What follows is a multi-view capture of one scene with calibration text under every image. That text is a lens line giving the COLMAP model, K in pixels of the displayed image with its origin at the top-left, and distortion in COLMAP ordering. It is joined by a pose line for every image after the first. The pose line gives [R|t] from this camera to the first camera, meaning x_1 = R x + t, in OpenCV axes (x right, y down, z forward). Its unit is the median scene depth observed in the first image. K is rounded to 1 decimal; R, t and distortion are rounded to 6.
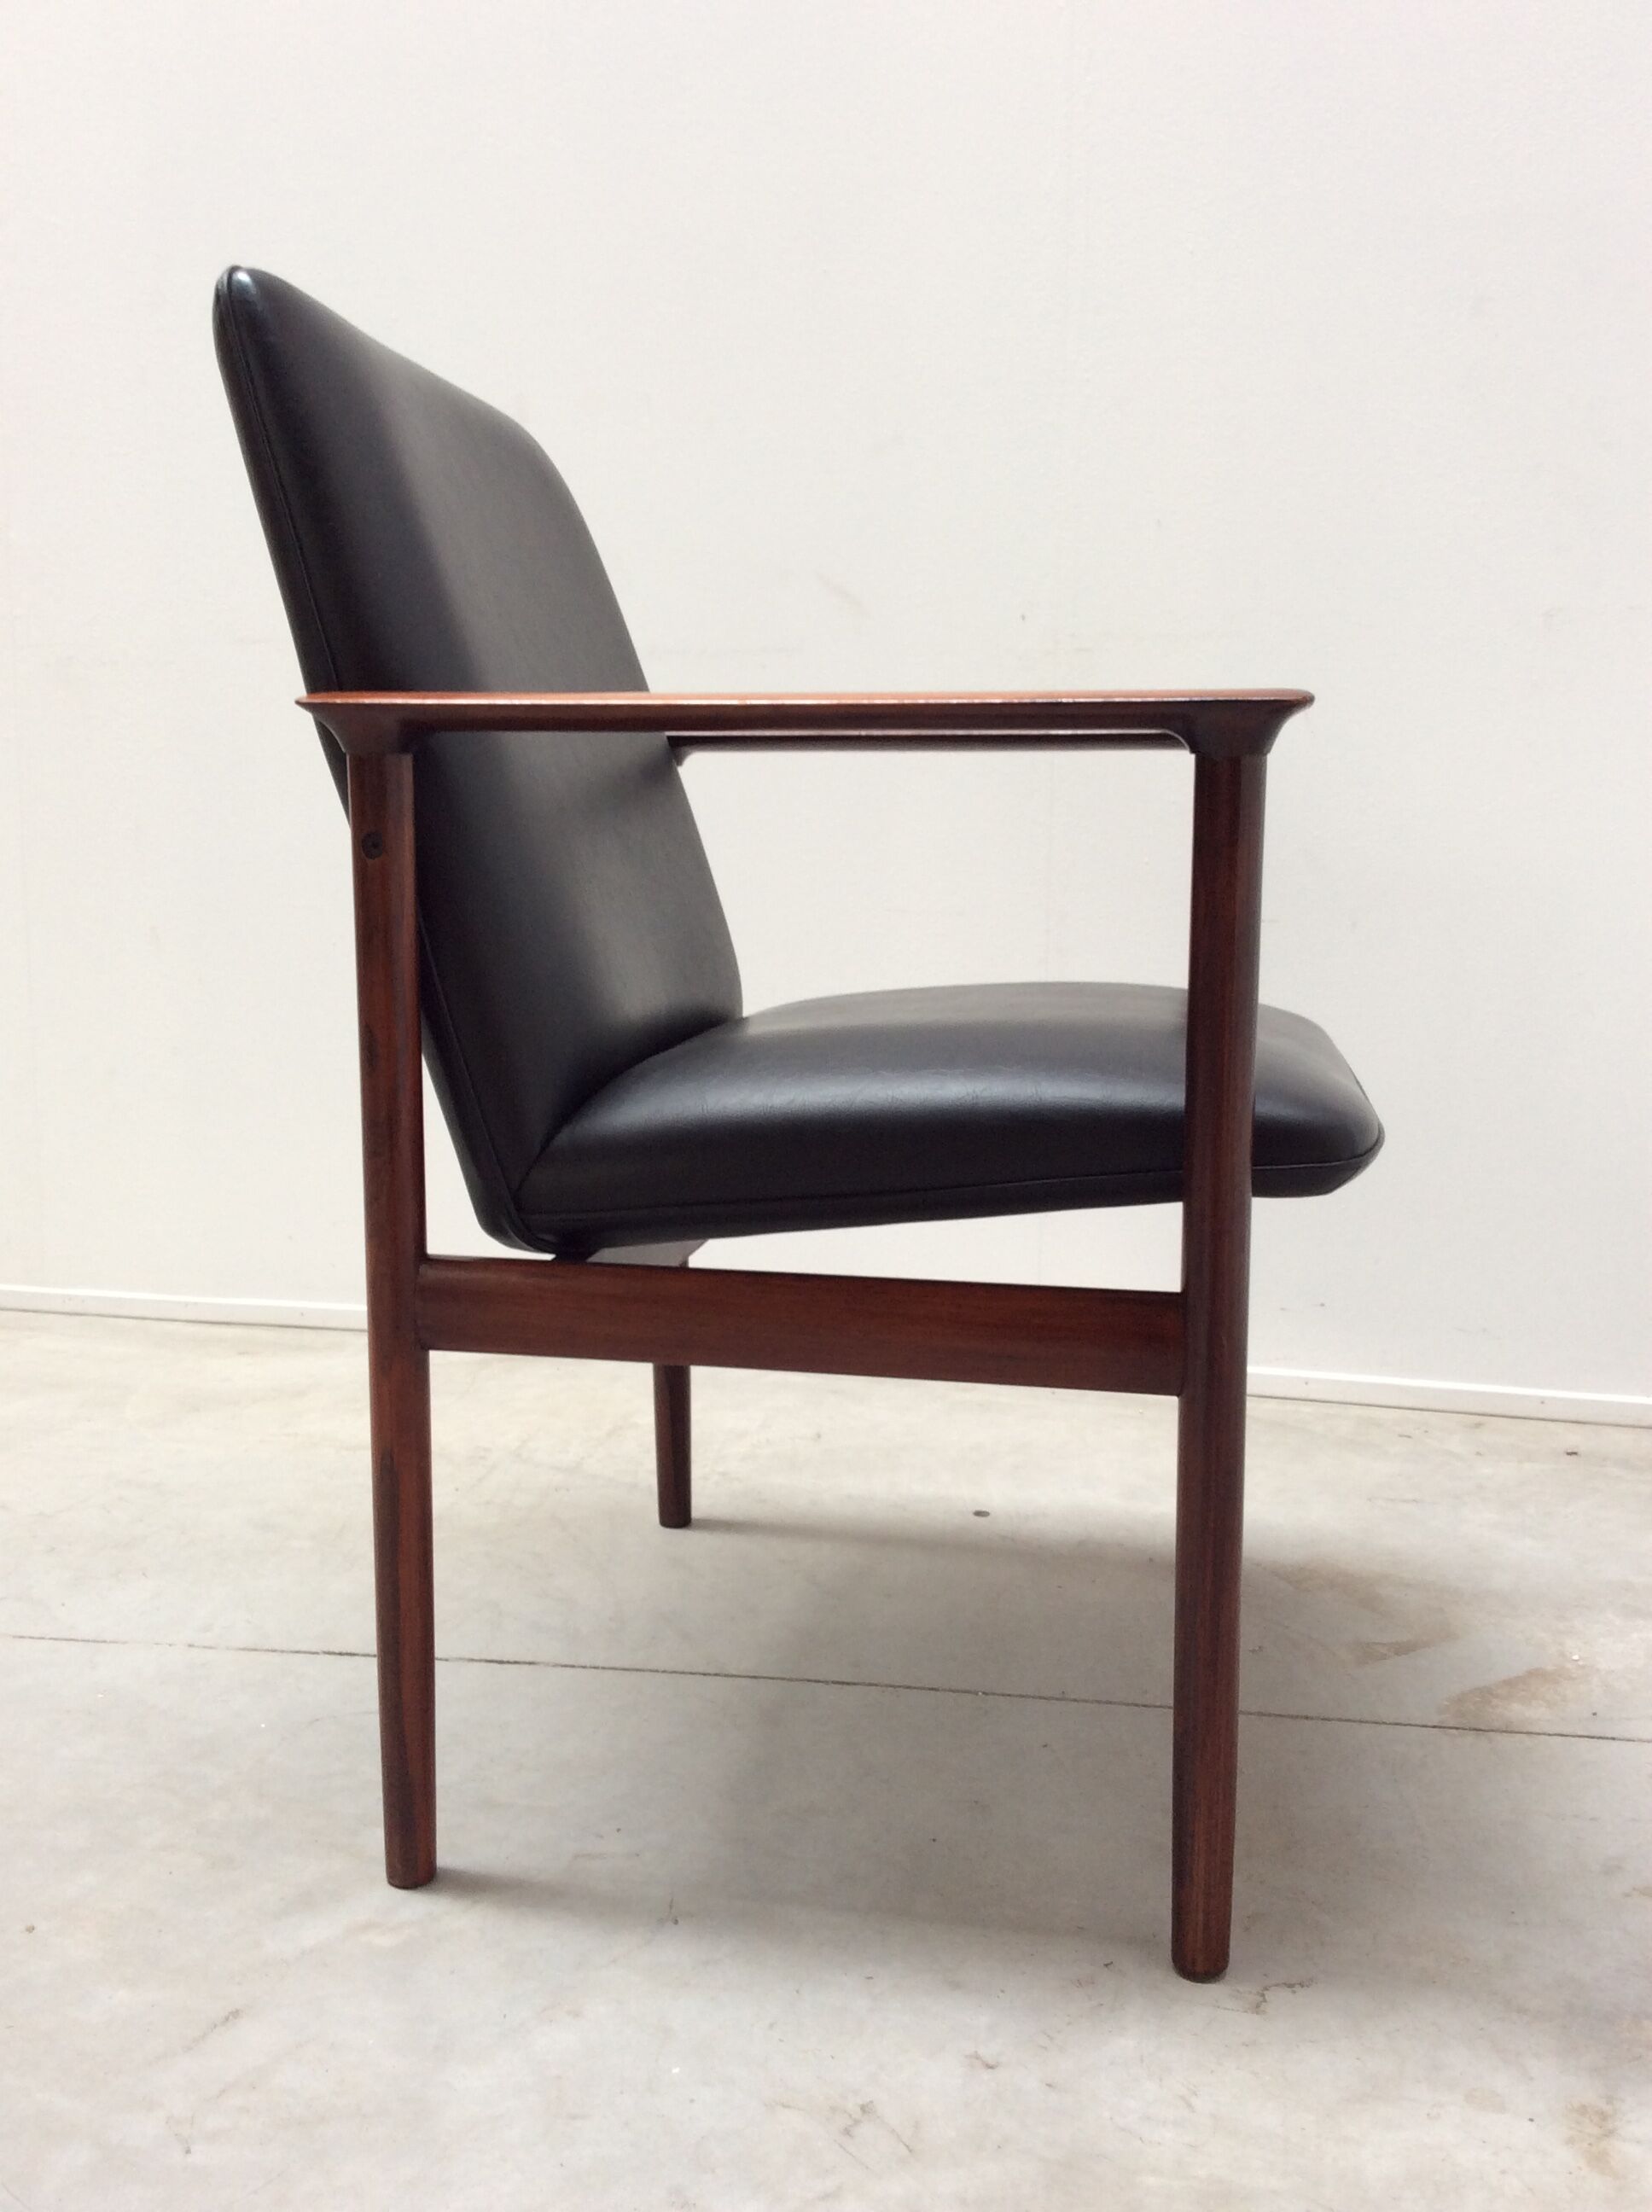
lens RADIAL K [[2046.9, 0, 826.3], [0, 2046.9, 1094.9], [0, 0, 1]] dist [-0.005492, 0.000000]
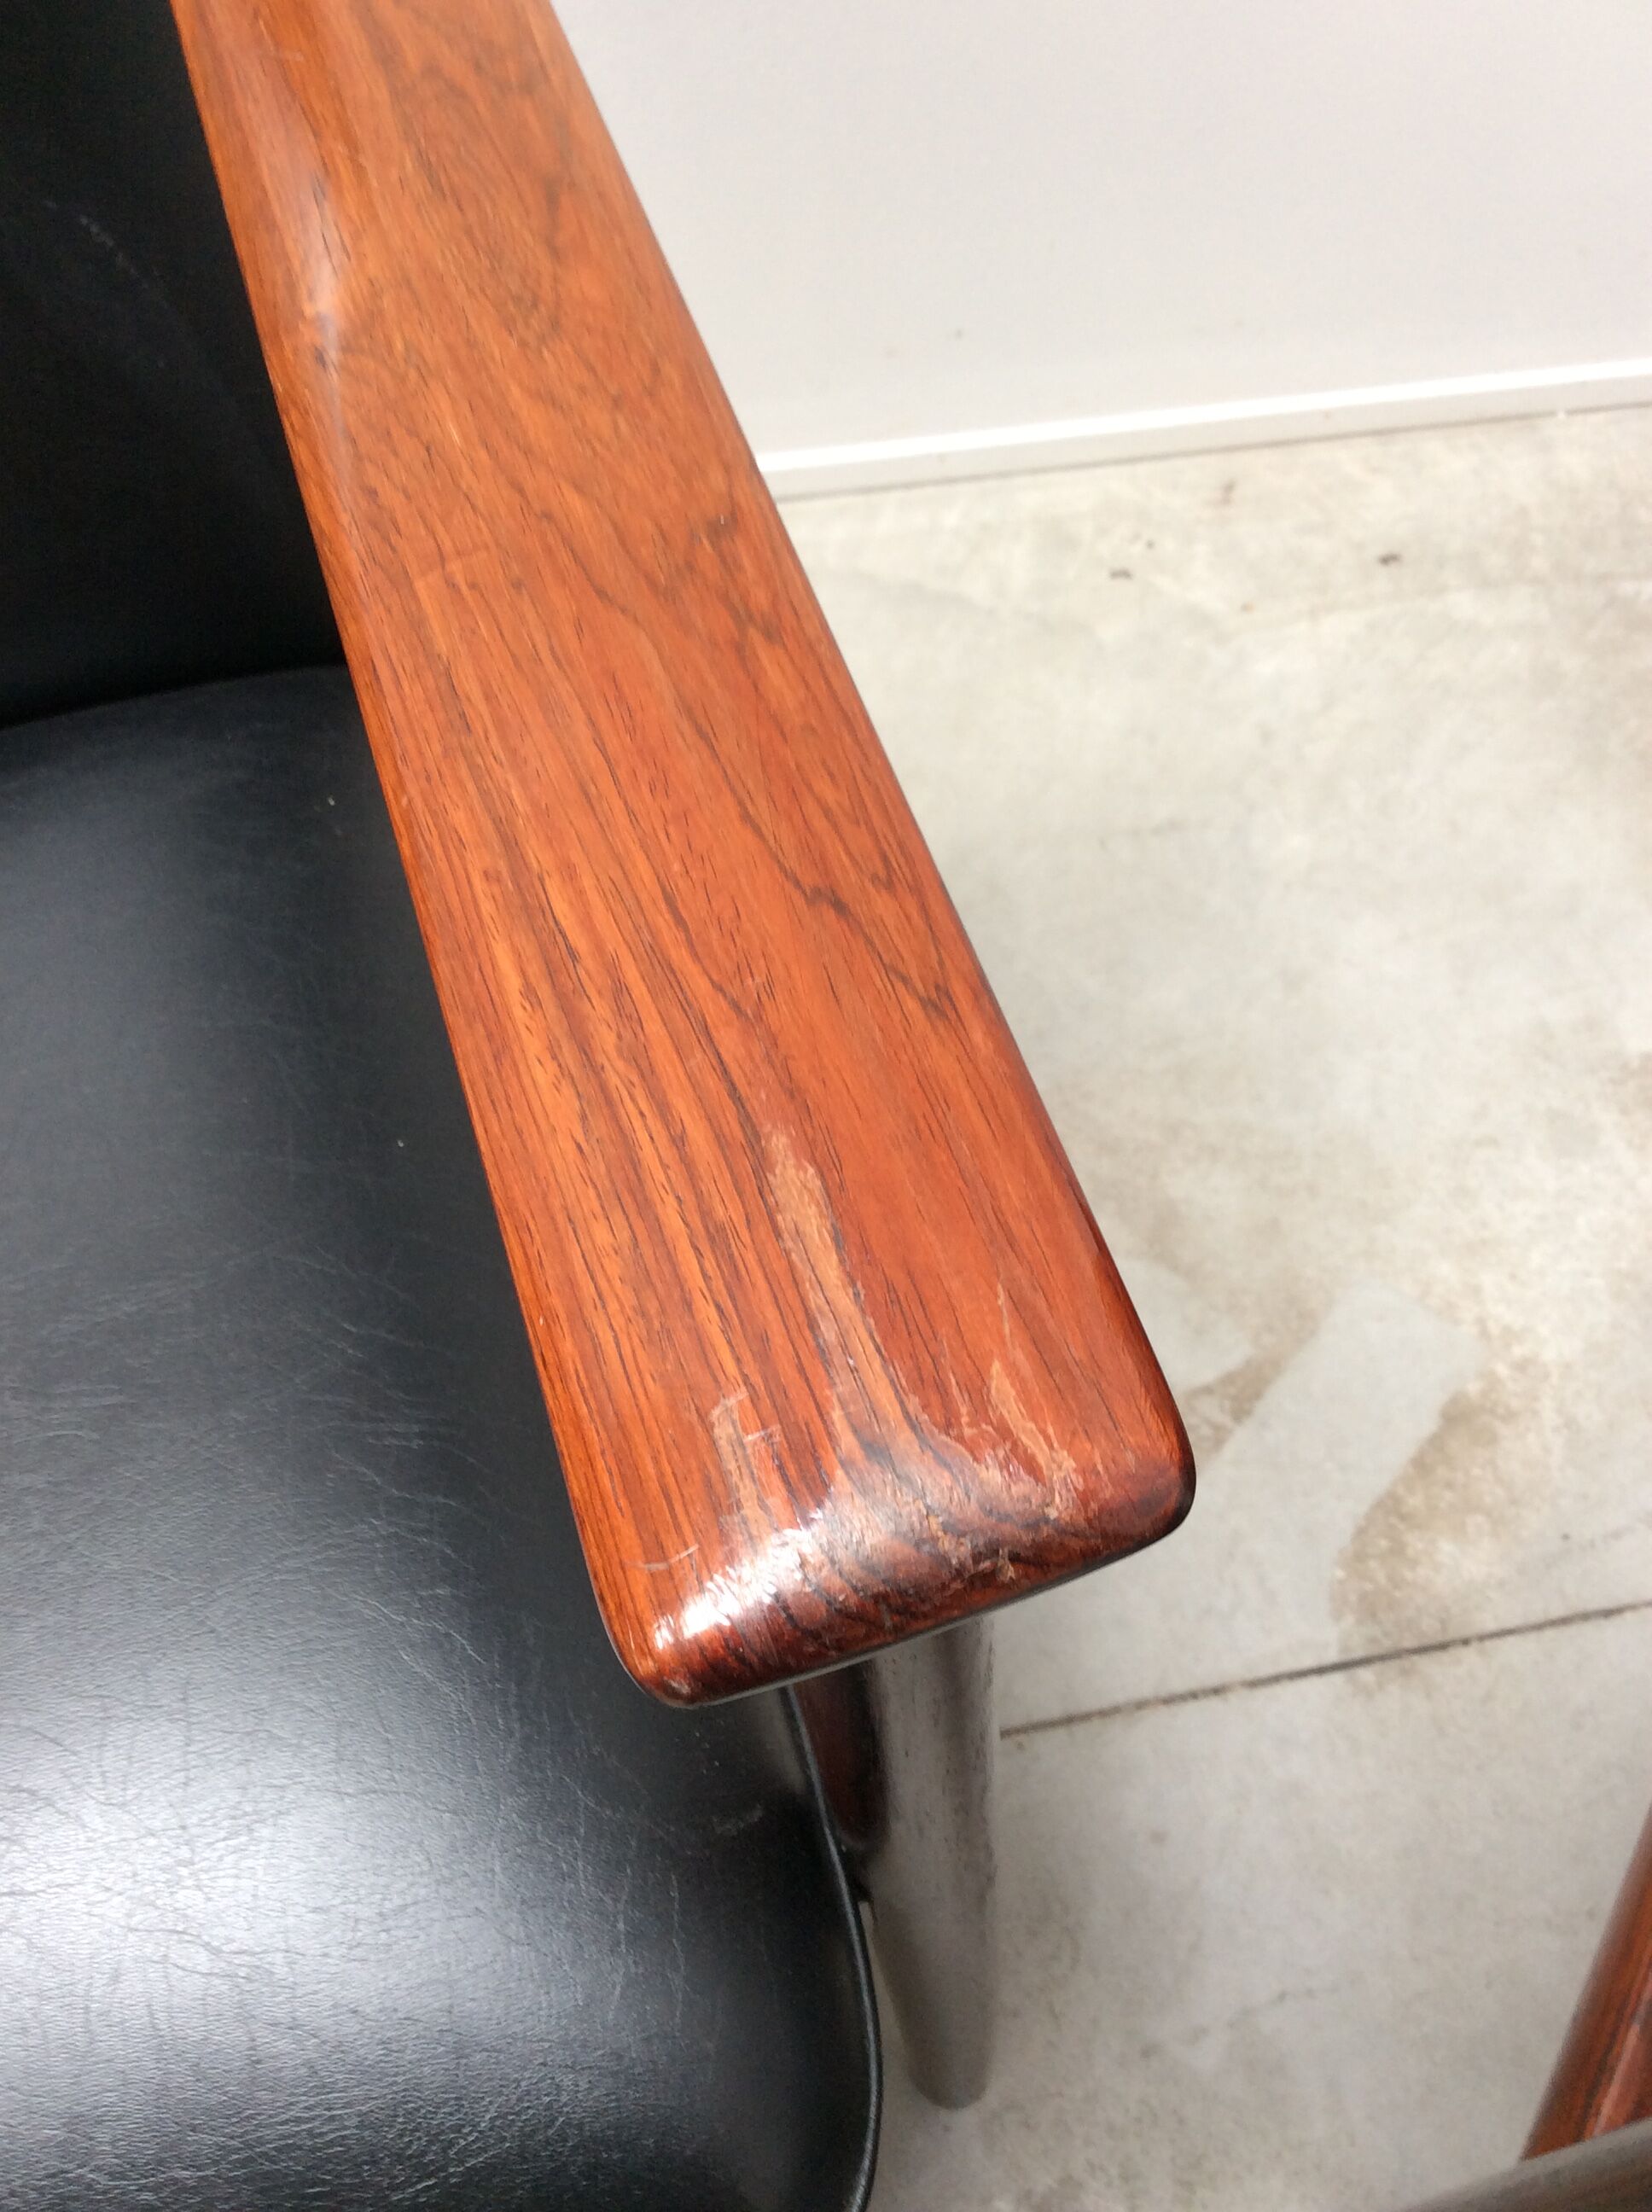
lens RADIAL K [[2046.9, 0, 865.3], [0, 2046.9, 1029.0], [0, 0, 1]] dist [-0.005492, 0.000000]
pose [[0.944813, -0.313678, 0.094522, 0.162481], [0.130724, 0.625526, 0.769174, -0.303823], [-0.300399, -0.714369, 0.632010, 0.777356]]
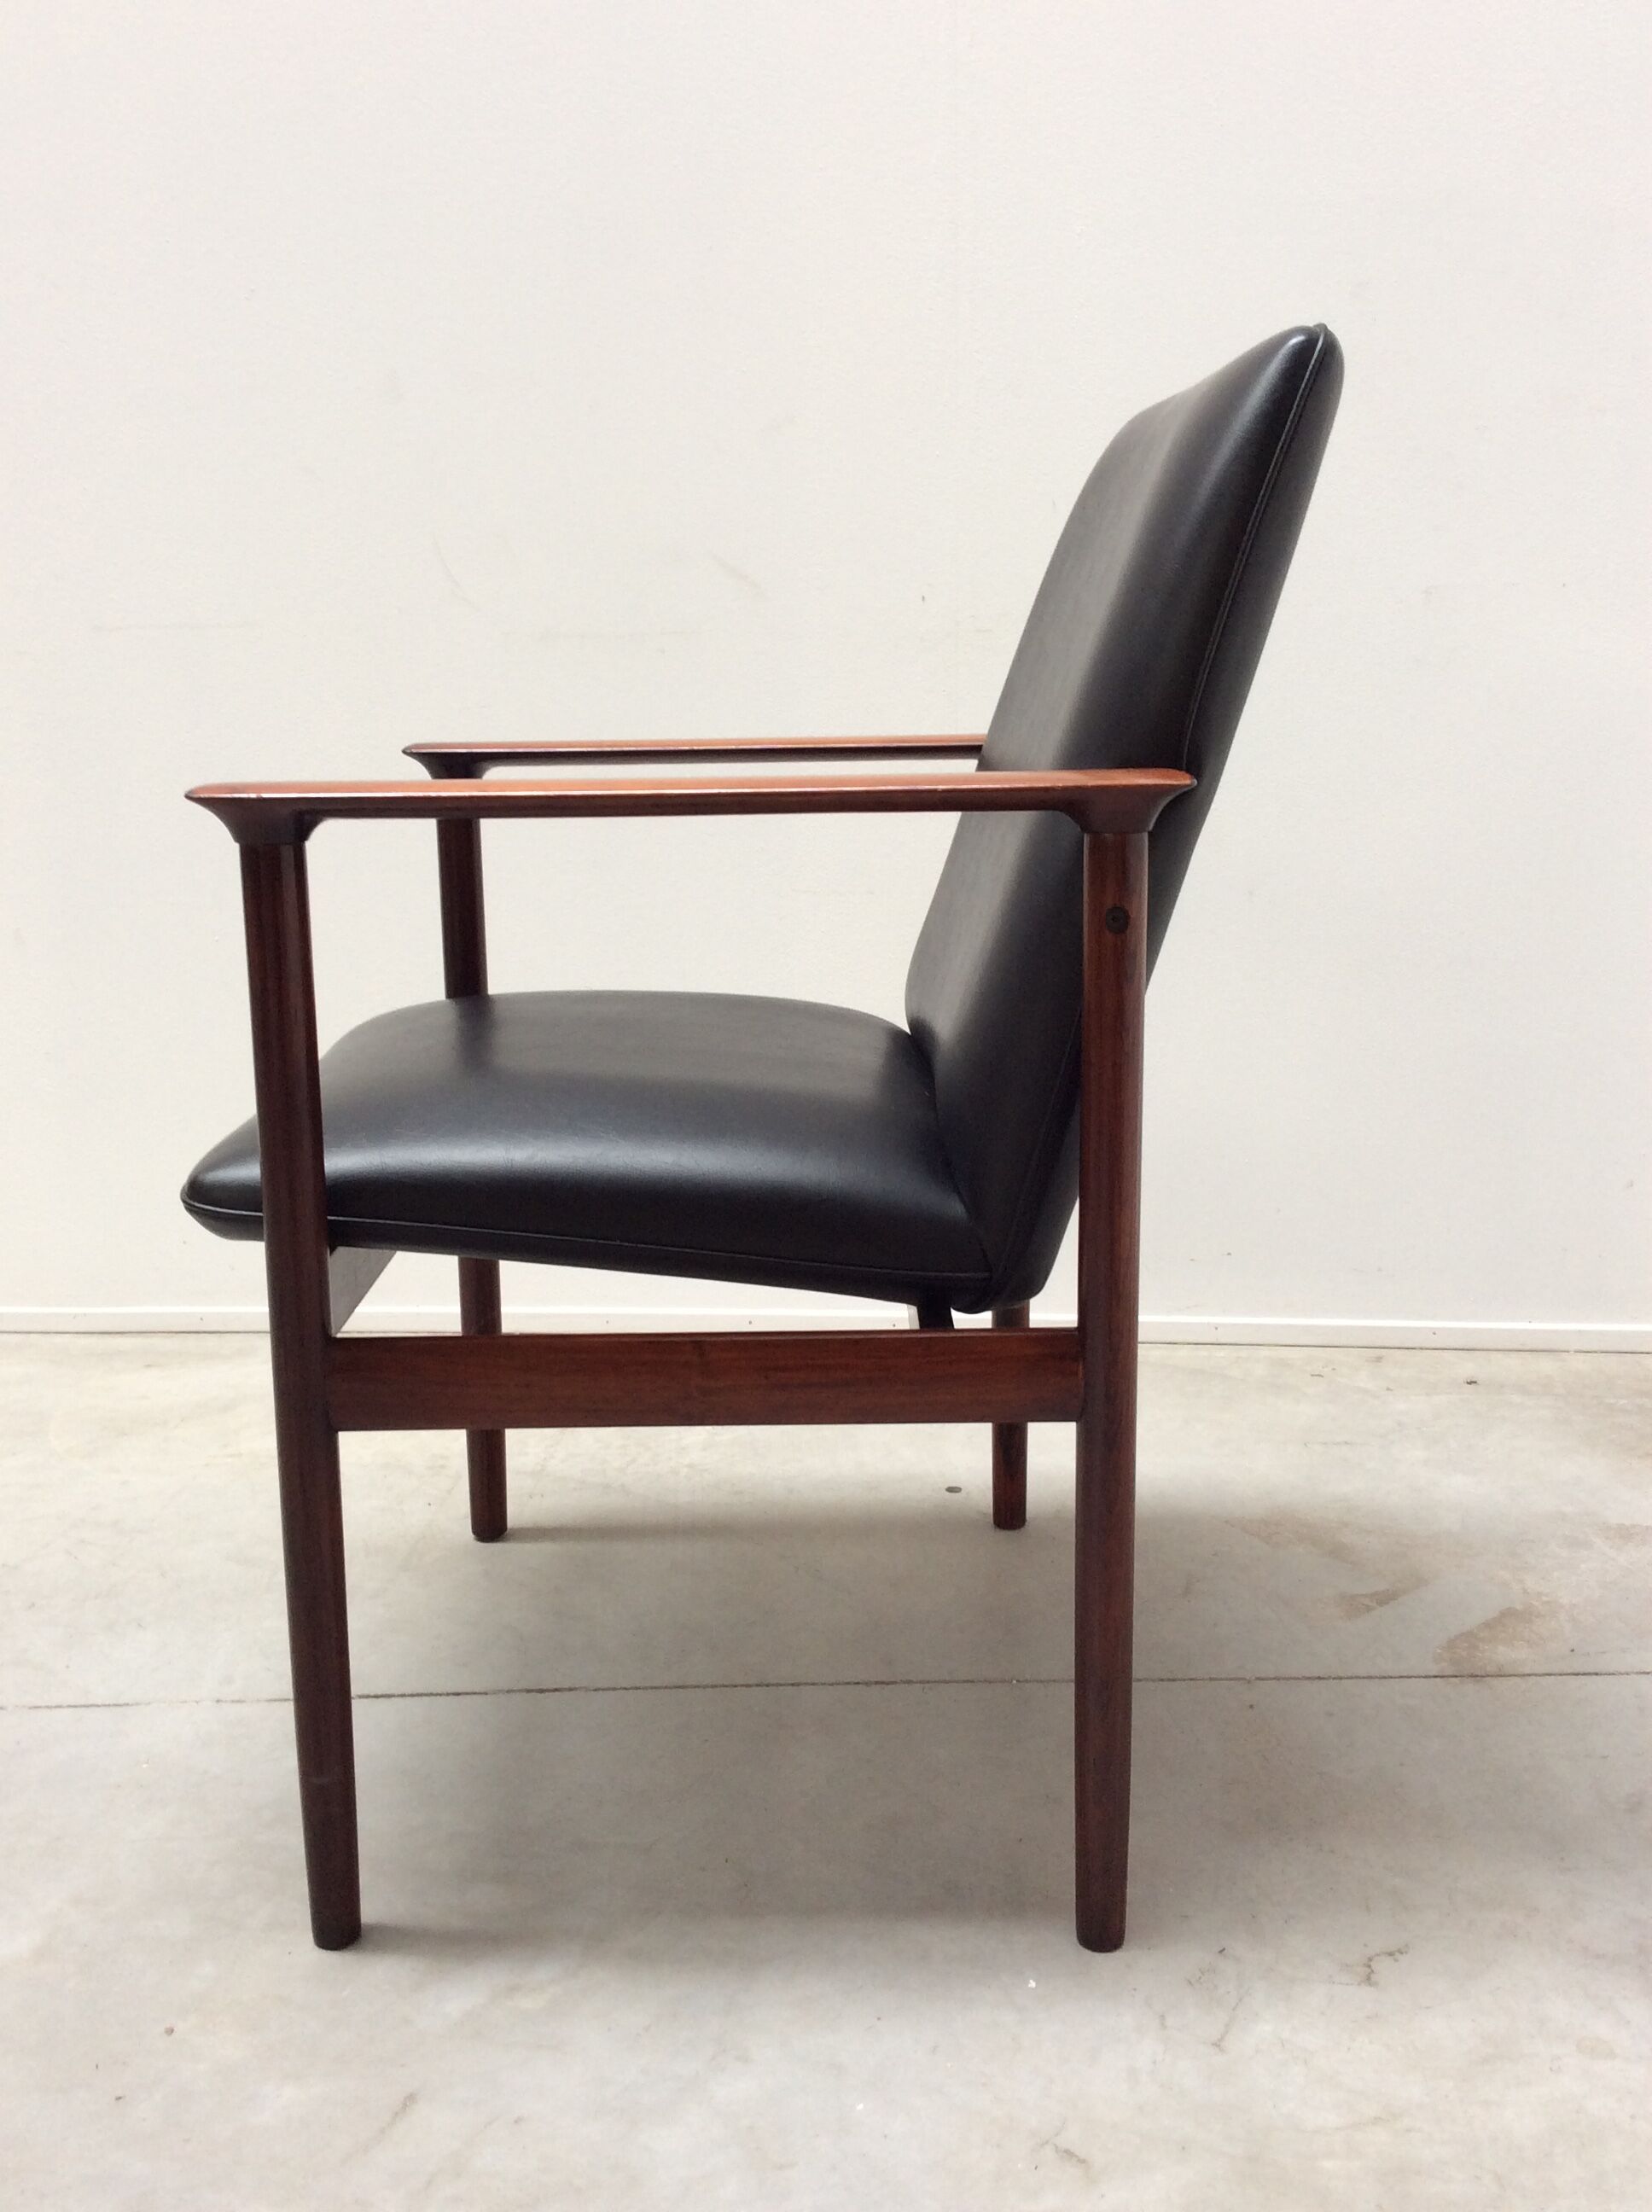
lens RADIAL K [[2046.9, 0, 809.3], [0, 2046.9, 1067.6], [0, 0, 1]] dist [-0.005492, 0.000000]
pose [[0.990003, -0.052468, 0.130923, -0.150520], [0.046770, 0.997836, 0.046222, -0.074667], [-0.133065, -0.039637, 0.990314, -0.008576]]
